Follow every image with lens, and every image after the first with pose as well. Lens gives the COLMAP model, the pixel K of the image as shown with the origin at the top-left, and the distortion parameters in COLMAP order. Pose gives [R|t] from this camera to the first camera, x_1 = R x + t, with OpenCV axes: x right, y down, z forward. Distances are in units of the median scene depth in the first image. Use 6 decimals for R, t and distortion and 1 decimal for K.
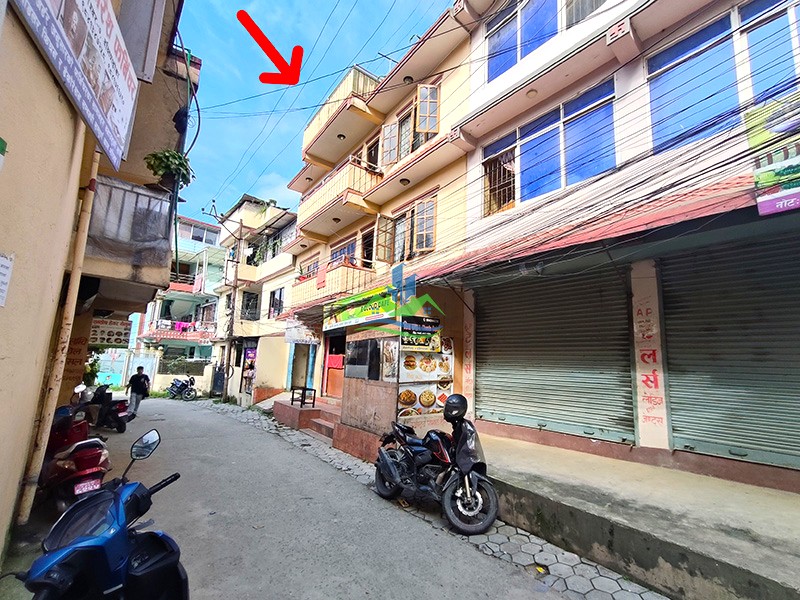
lens RADIAL K [[373.6, 0, 411.4], [0, 373.6, 307.3], [0, 0, 1]] dist [0.003933, 0.001042]
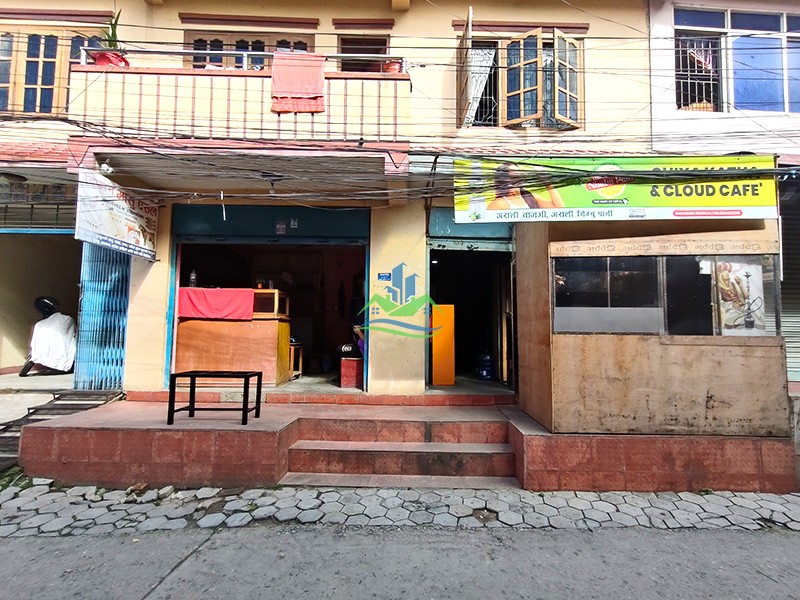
lens RADIAL K [[374.7, 0, 410.0], [0, 374.7, 311.3], [0, 0, 1]] dist [0.003146, 0.002059]
pose [[0.589284, 0.019649, 0.807687, -0.721825], [-0.121802, 0.990439, 0.064772, 0.169939], [-0.798692, -0.136547, 0.586043, 0.975203]]
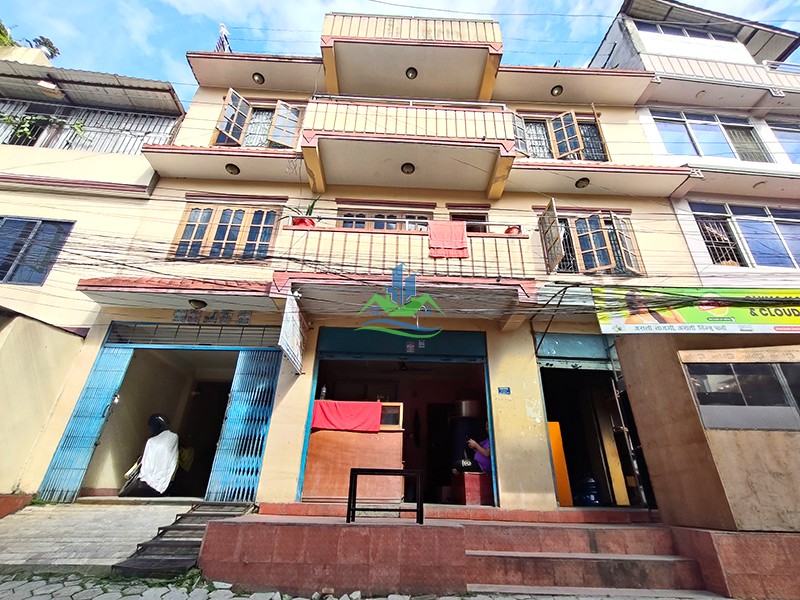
lens RADIAL K [[373.6, 0, 411.4], [0, 373.6, 307.3], [0, 0, 1]] dist [0.003933, 0.001042]
pose [[0.575315, 0.347949, 0.740232, -0.936124], [-0.130670, 0.932480, -0.336758, 0.285448], [-0.807427, 0.097016, 0.581936, 1.123982]]
